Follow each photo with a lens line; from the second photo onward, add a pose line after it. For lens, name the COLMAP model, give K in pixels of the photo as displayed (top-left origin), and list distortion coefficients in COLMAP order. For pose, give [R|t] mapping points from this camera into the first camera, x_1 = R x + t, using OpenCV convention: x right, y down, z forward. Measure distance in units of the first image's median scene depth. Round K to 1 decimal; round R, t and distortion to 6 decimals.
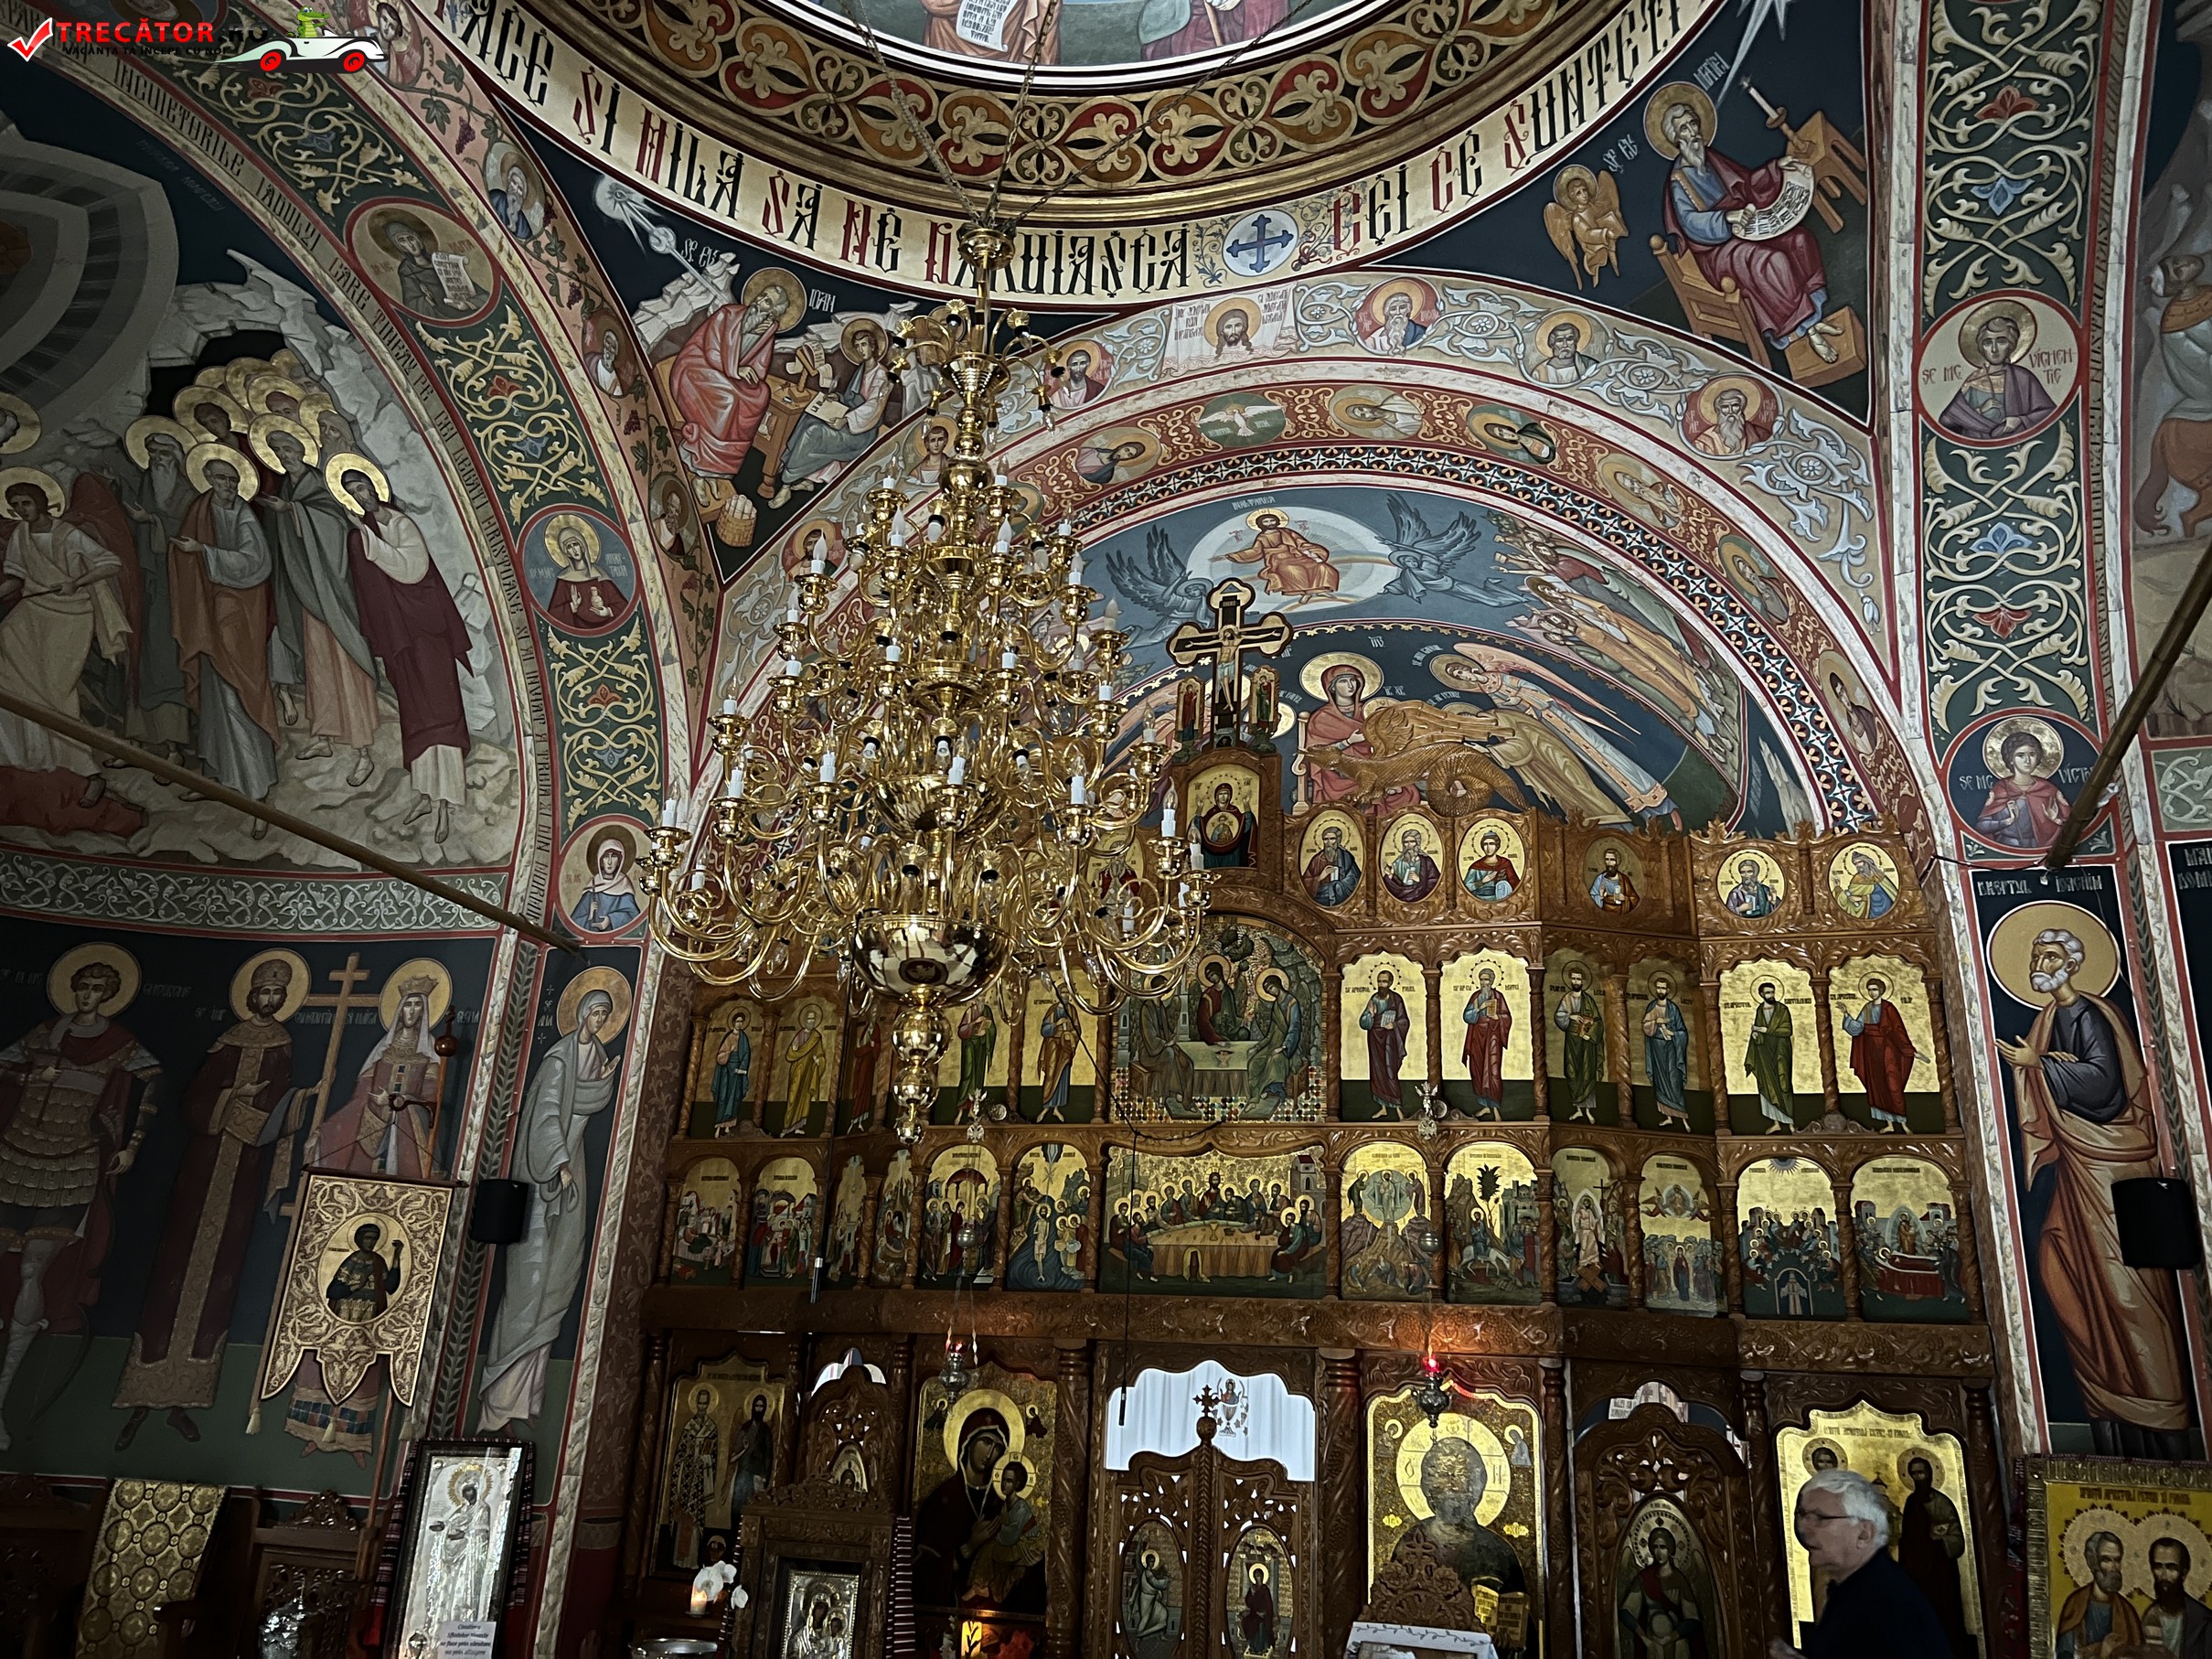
lens RADIAL K [[1705.8, 0, 1106.0], [0, 1705.8, 829.5], [0, 0, 1]] dist [0.036222, -0.043803]
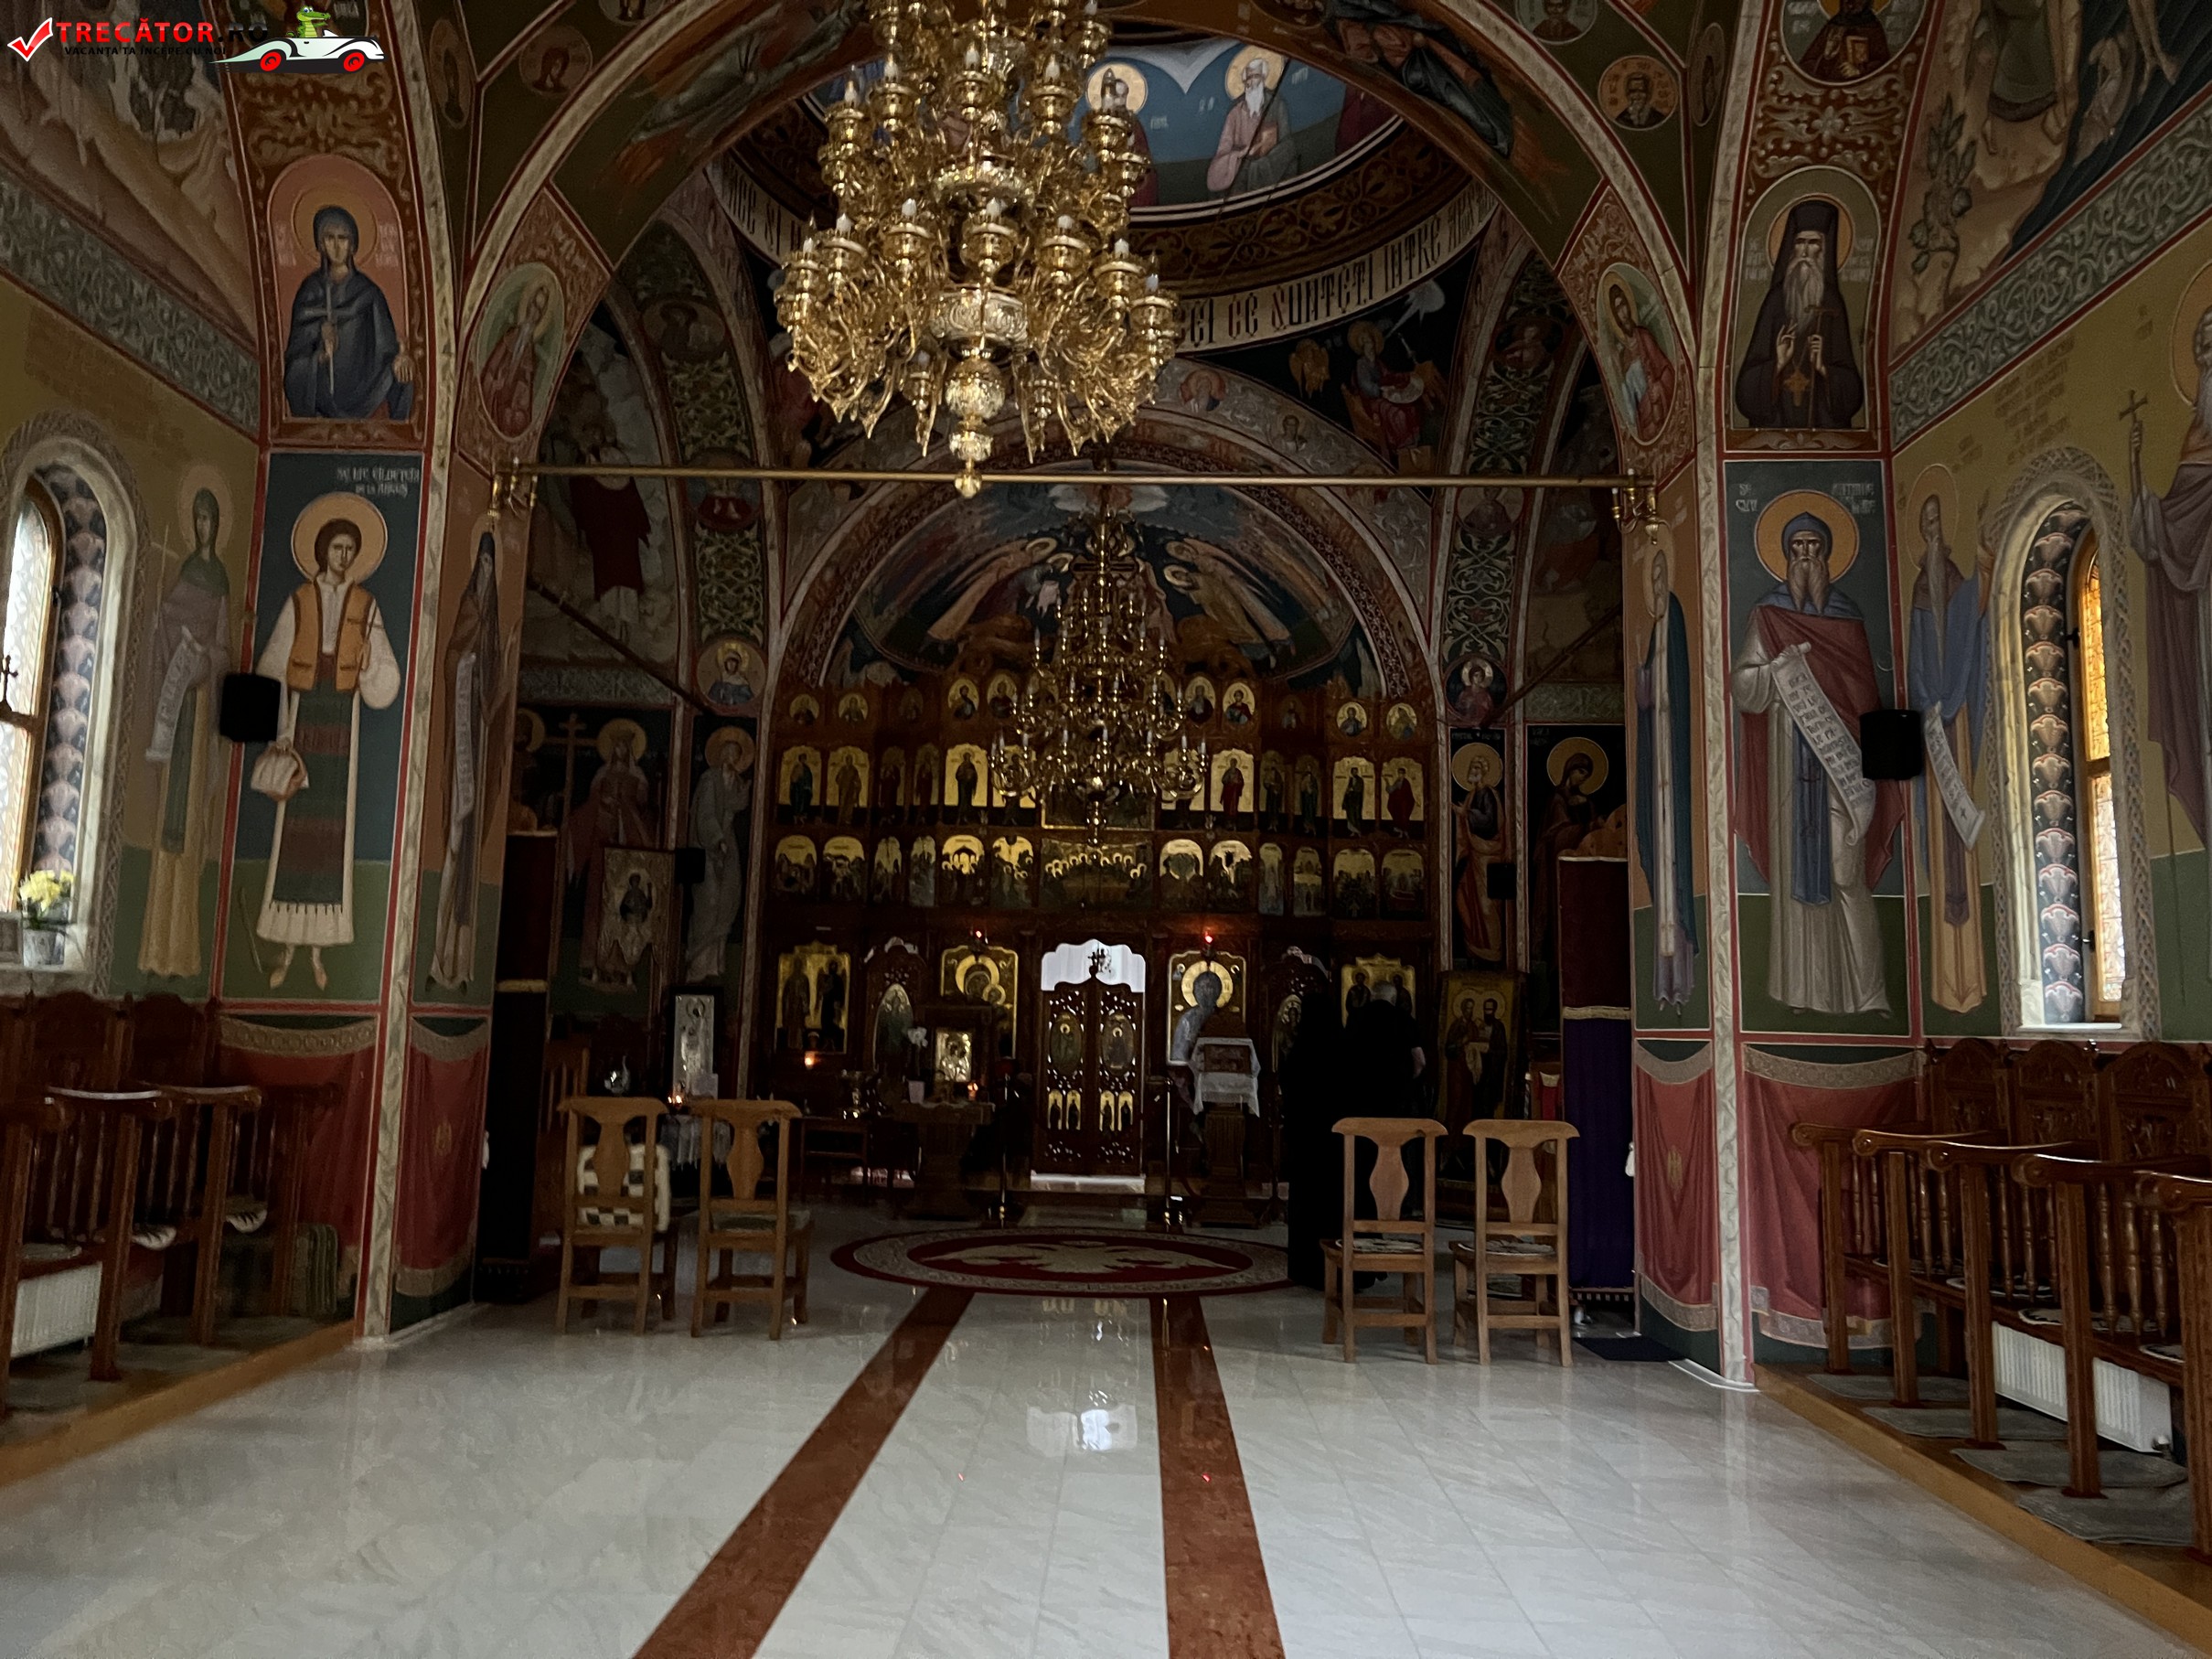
lens RADIAL K [[1618.1, 0, 1135.3], [0, 1618.1, 856.4], [0, 0, 1]] dist [0.147154, -0.239074]
pose [[0.949191, 0.006203, 0.314639, -0.511159], [-0.081025, 0.970916, 0.225293, -0.237154], [-0.304090, -0.239339, 0.922088, -0.809521]]
